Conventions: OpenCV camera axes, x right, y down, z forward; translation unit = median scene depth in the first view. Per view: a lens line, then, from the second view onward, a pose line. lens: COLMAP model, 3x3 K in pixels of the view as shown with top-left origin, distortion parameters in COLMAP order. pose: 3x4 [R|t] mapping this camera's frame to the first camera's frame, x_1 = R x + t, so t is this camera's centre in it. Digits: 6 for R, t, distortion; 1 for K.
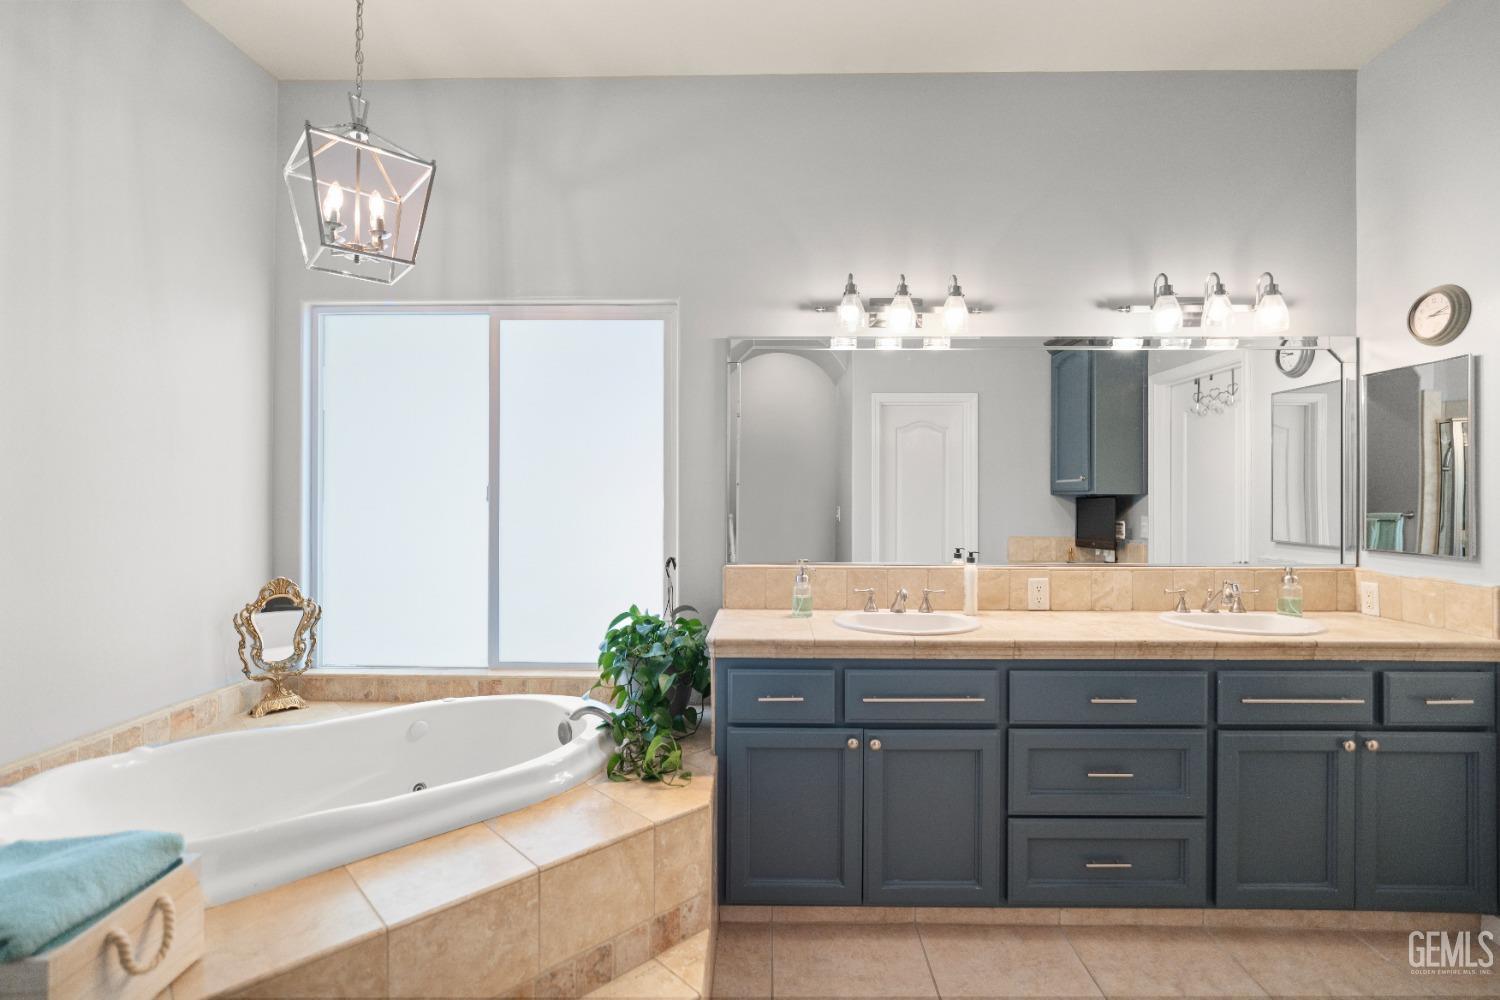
lens RADIAL K [[704.4, 0, 752.9], [0, 704.4, 507.9], [0, 0, 1]] dist [-0.004356, 0.000270]
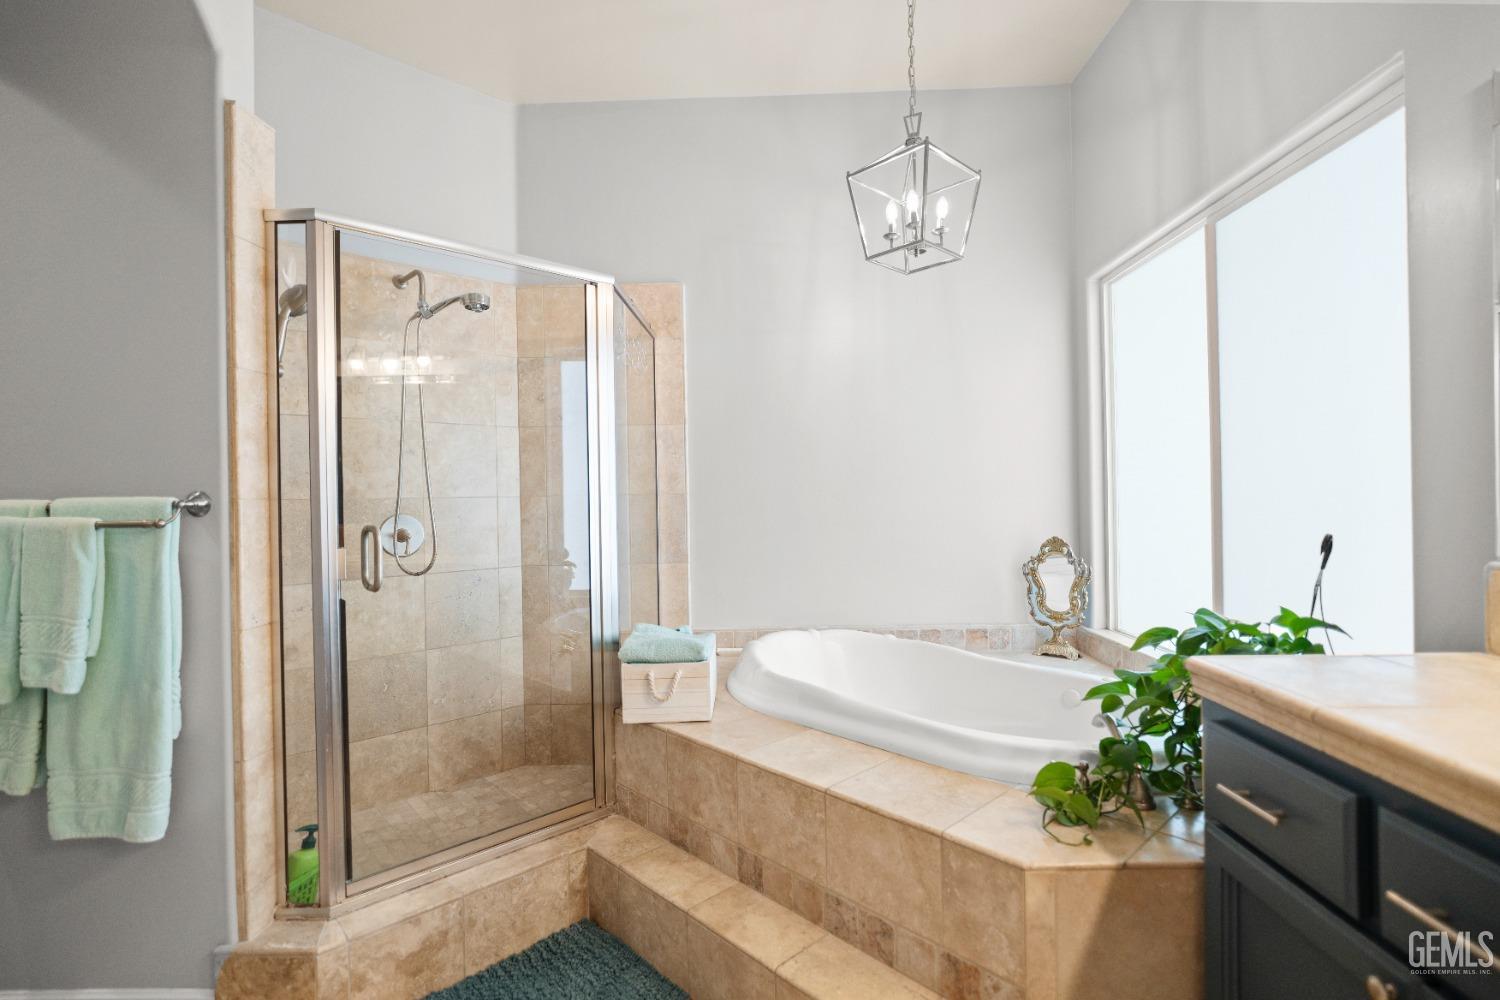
lens RADIAL K [[704.4, 0, 752.9], [0, 704.4, 507.9], [0, 0, 1]] dist [-0.004356, 0.000270]
pose [[-0.011647, 0.008394, -0.999897, 0.468643], [-0.000620, 0.999965, 0.008402, 0.045512], [0.999932, 0.000718, -0.011641, 0.550149]]
